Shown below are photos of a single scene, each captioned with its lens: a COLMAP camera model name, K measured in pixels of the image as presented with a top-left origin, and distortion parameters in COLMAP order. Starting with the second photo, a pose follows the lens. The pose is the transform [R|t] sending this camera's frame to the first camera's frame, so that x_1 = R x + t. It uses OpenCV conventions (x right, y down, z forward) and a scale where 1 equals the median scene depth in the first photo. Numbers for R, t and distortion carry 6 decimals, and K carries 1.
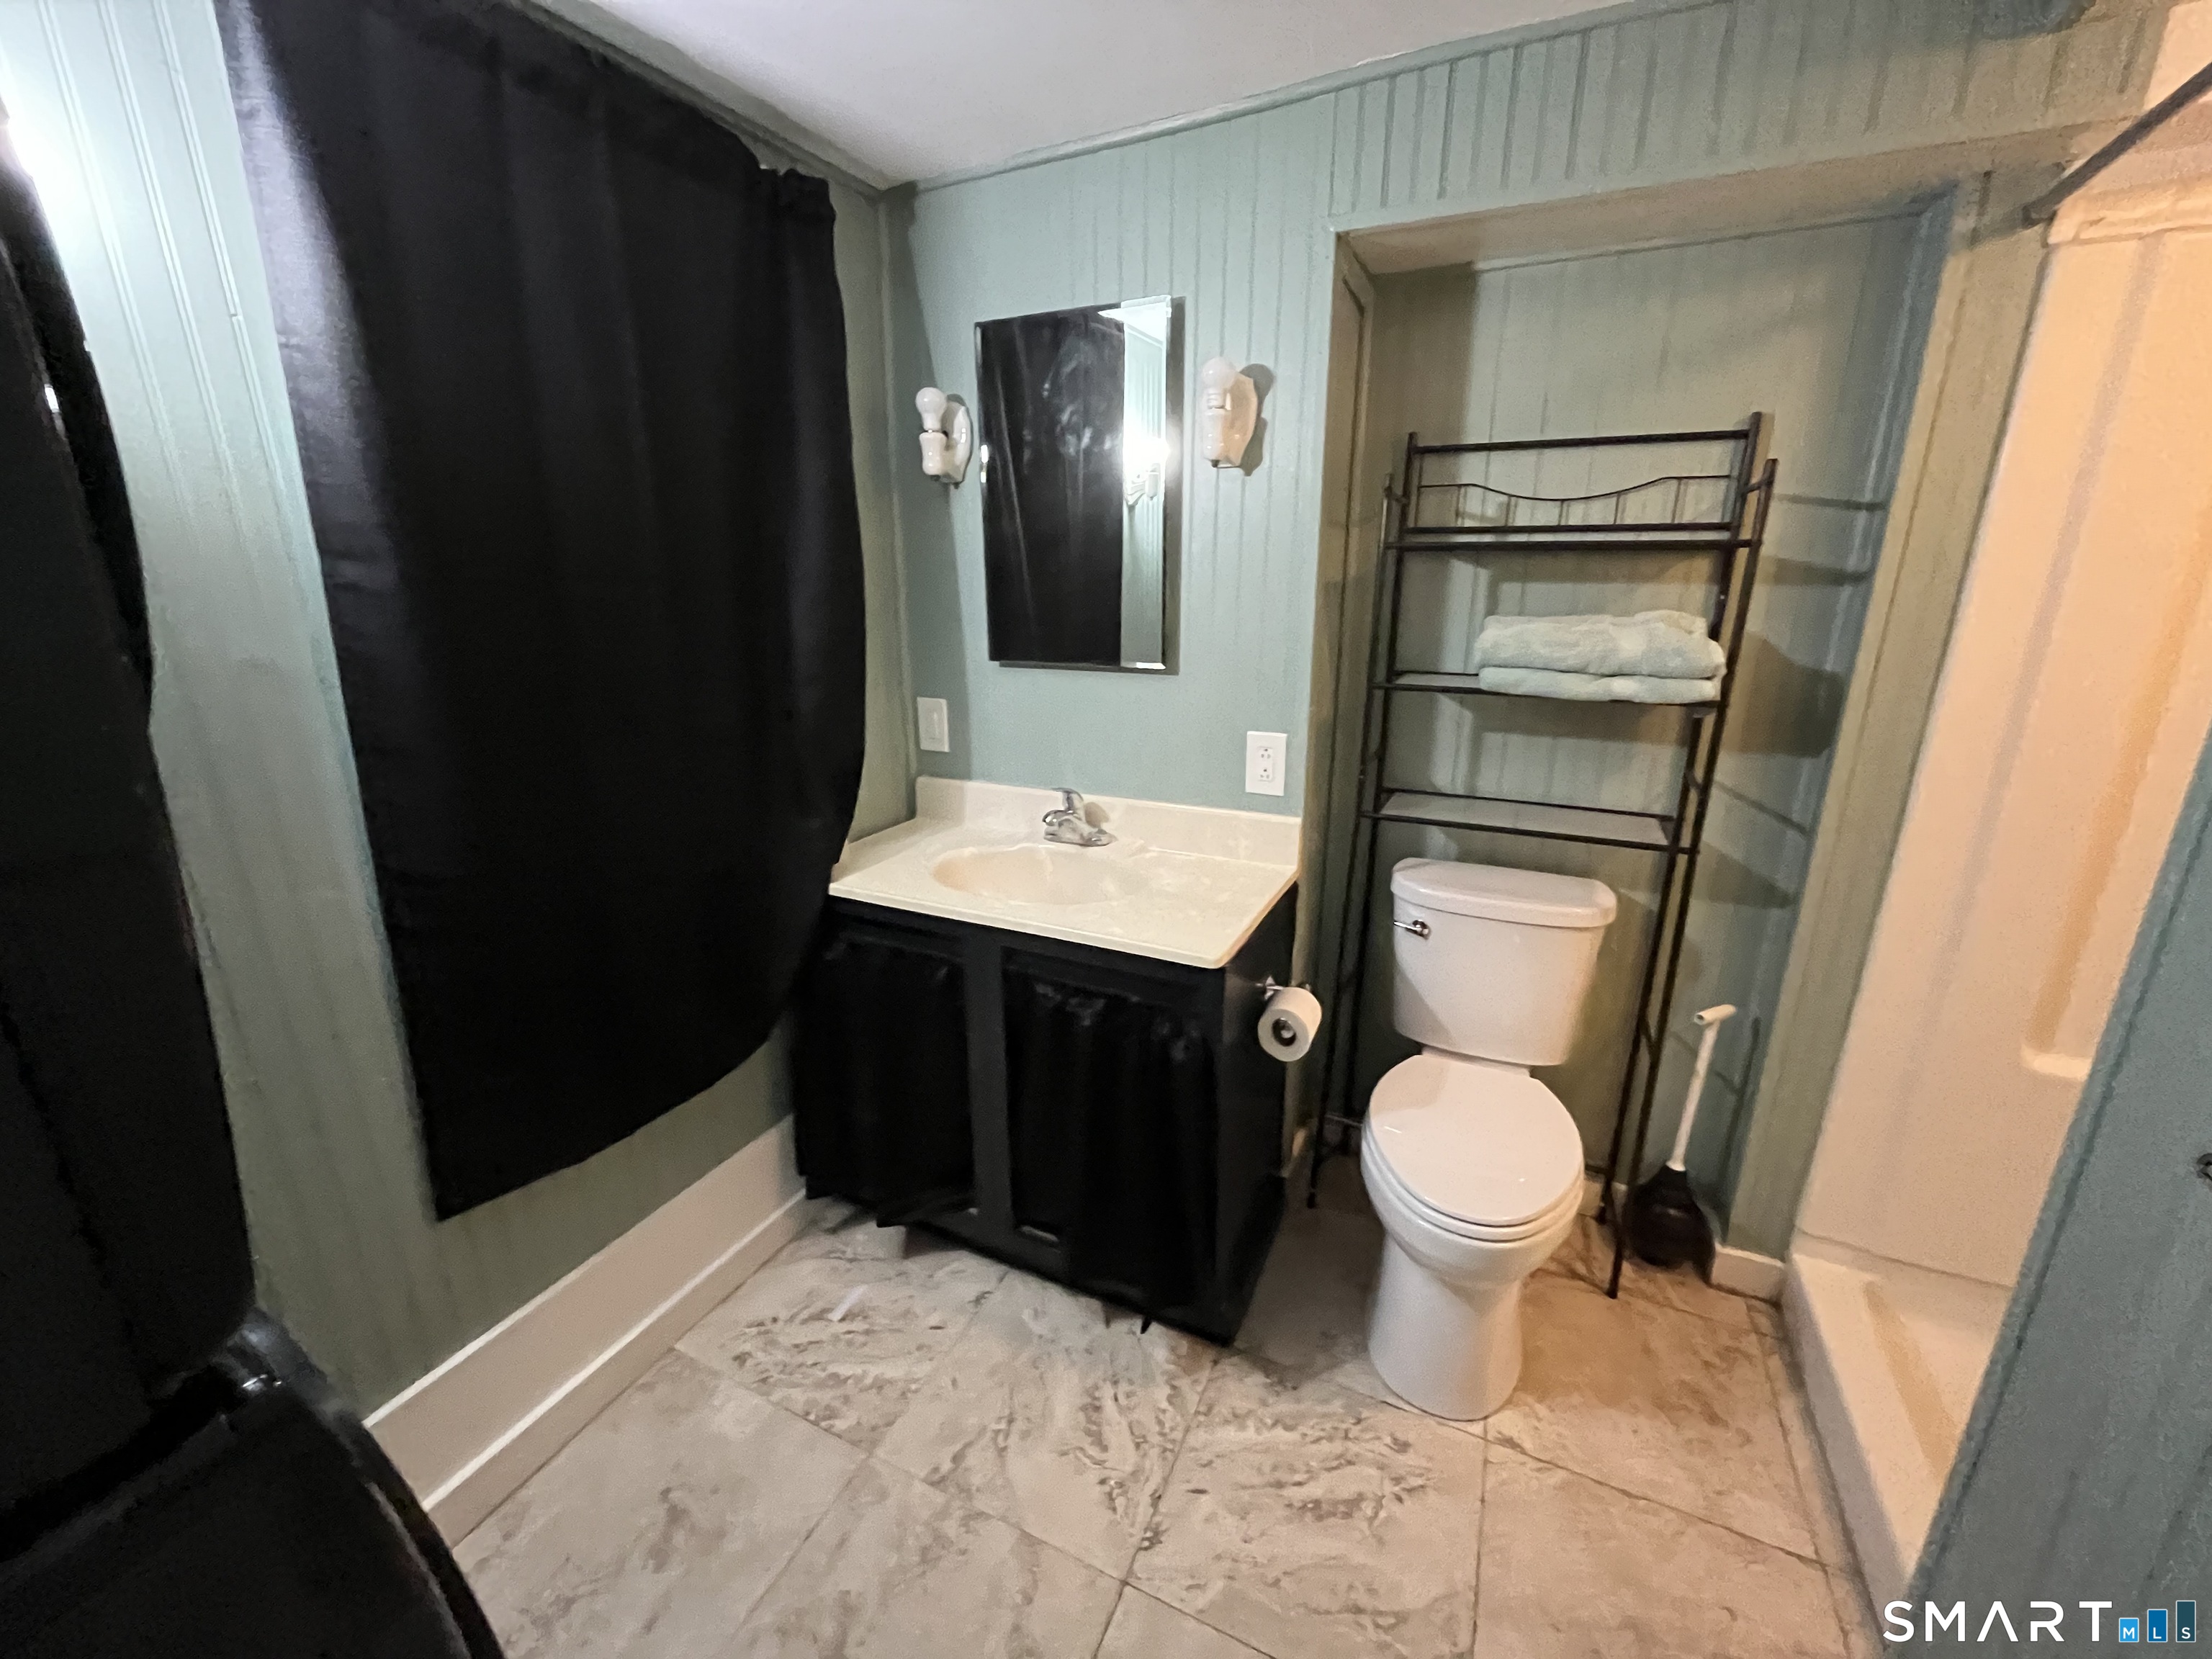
lens RADIAL K [[897.8, 0, 1097.8], [0, 897.8, 835.6], [0, 0, 1]] dist [-0.001865, -0.000088]
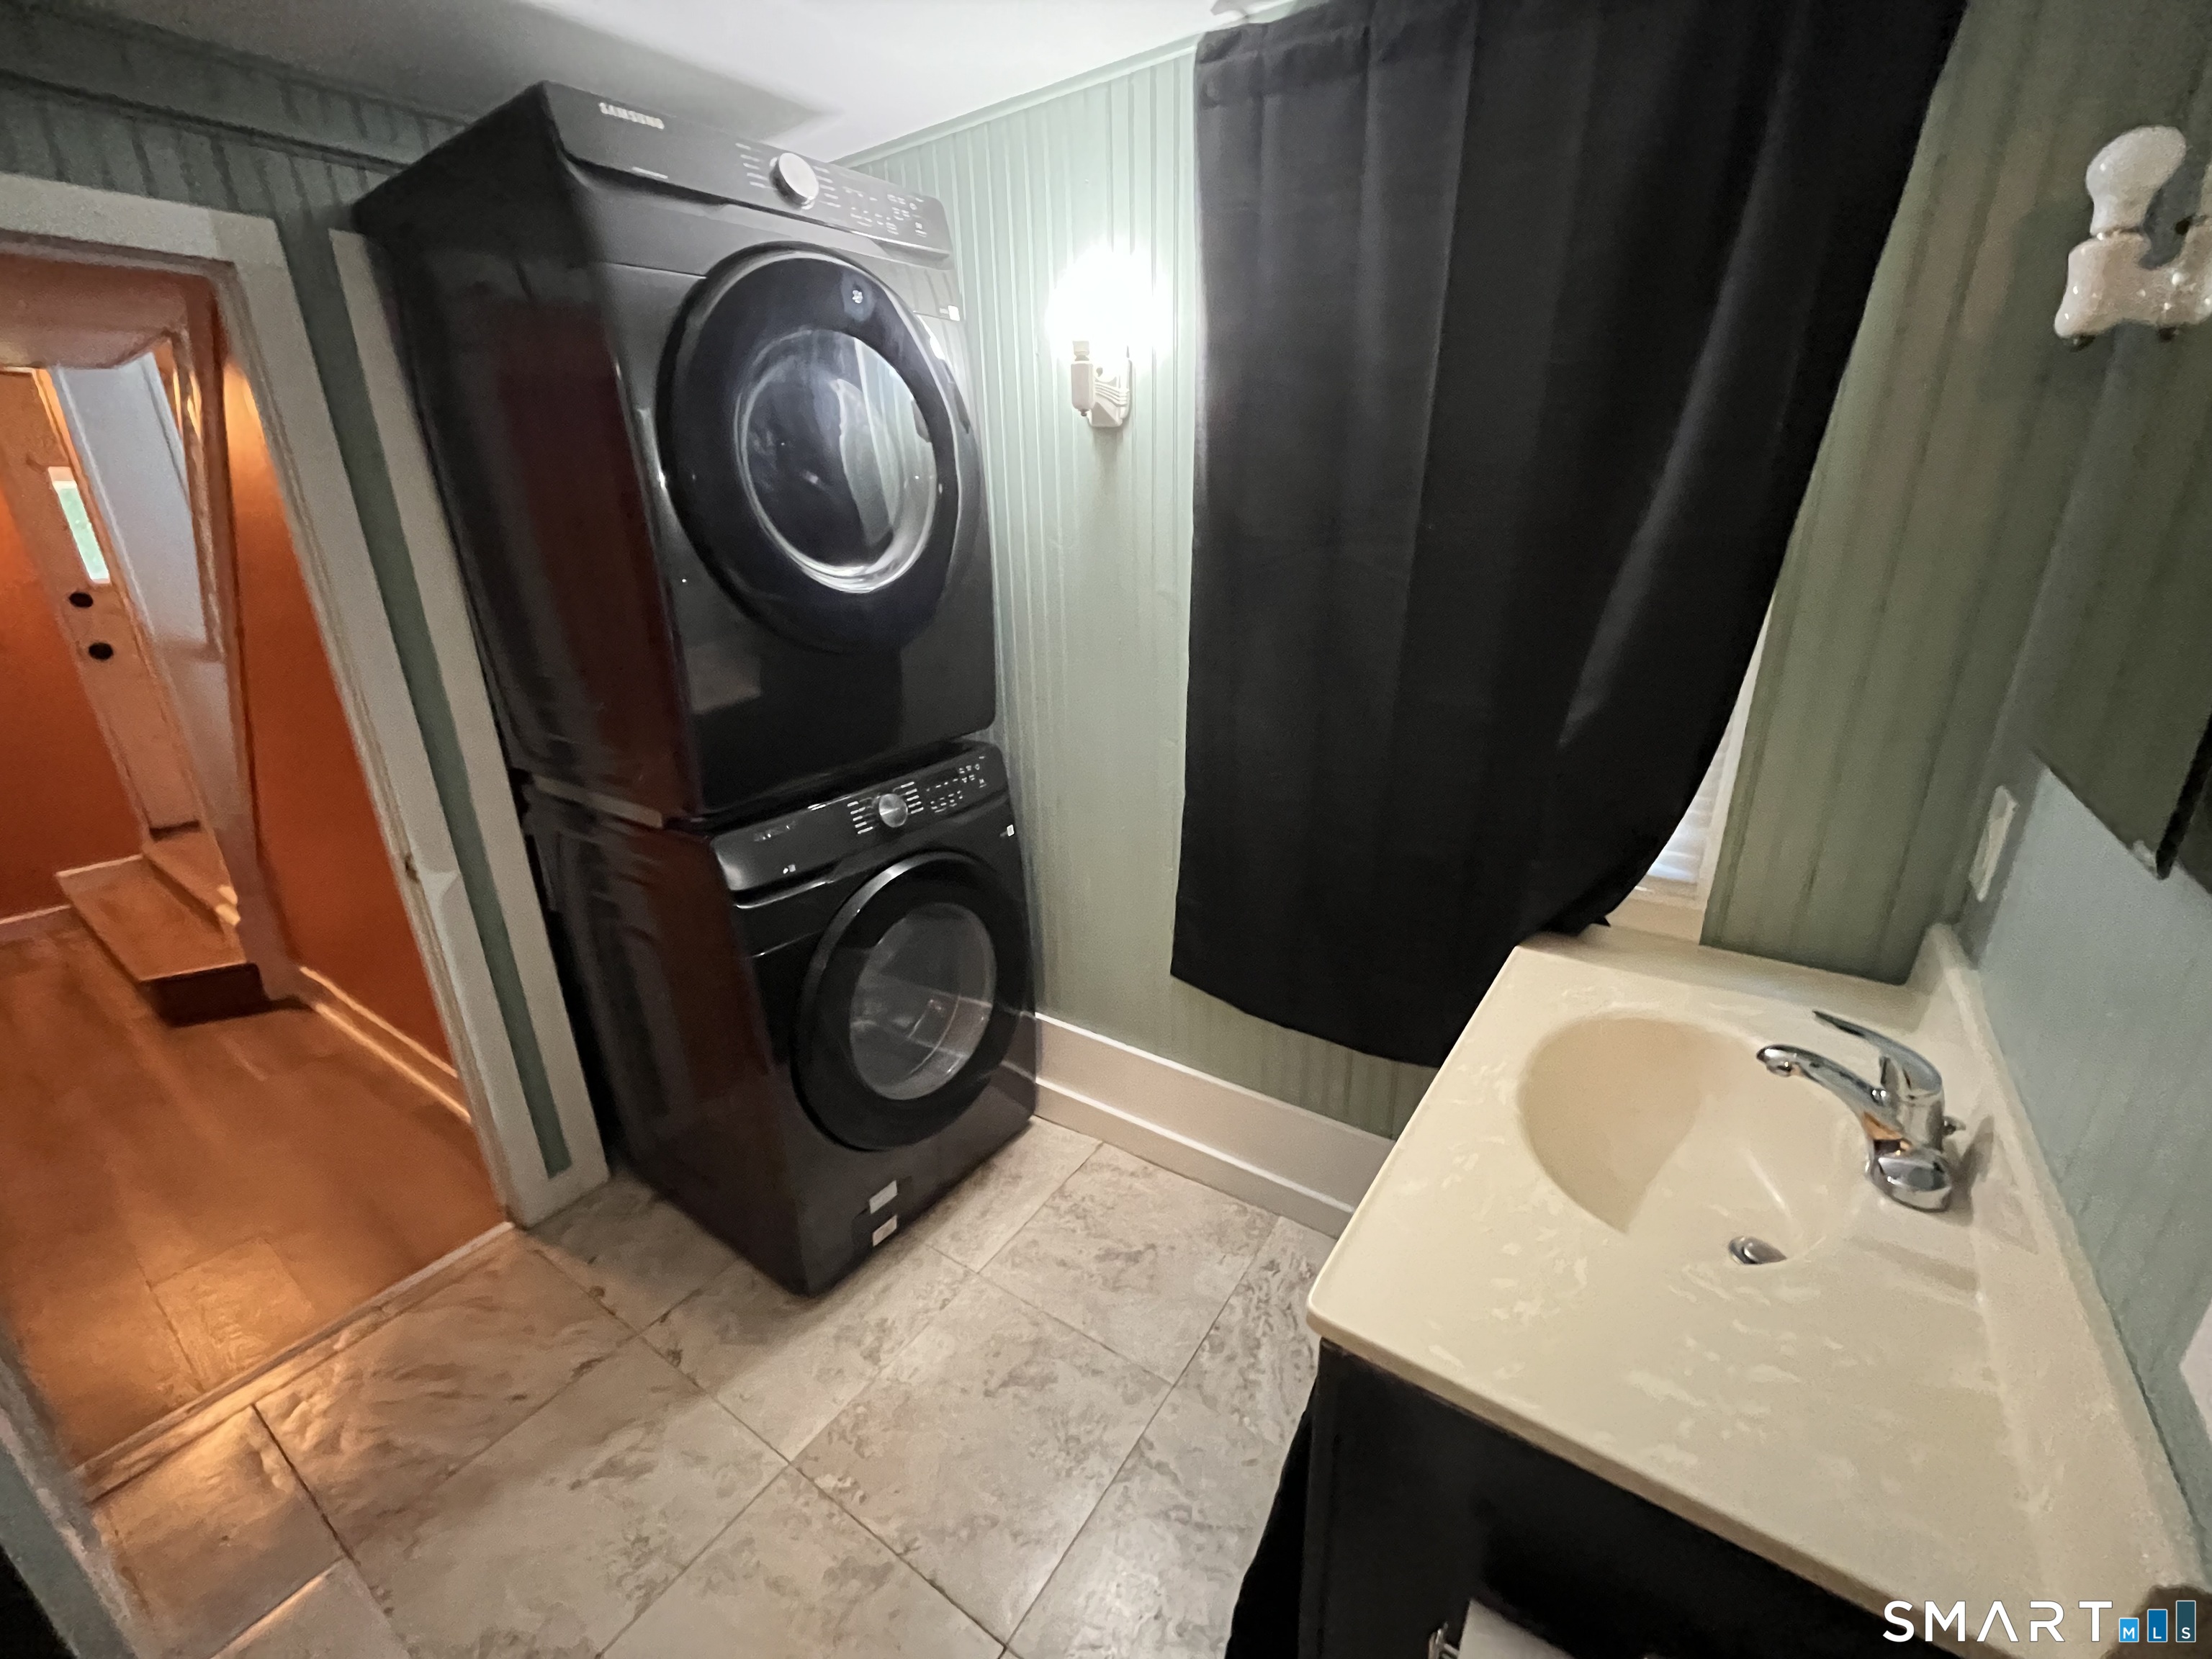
lens RADIAL K [[897.8, 0, 1099.3], [0, 897.8, 826.6], [0, 0, 1]] dist [-0.001865, -0.000088]
pose [[-0.156265, 0.331923, -0.930273, 0.533375], [-0.254739, 0.896437, 0.362641, -0.270663], [0.954300, 0.293645, -0.055528, 0.785491]]
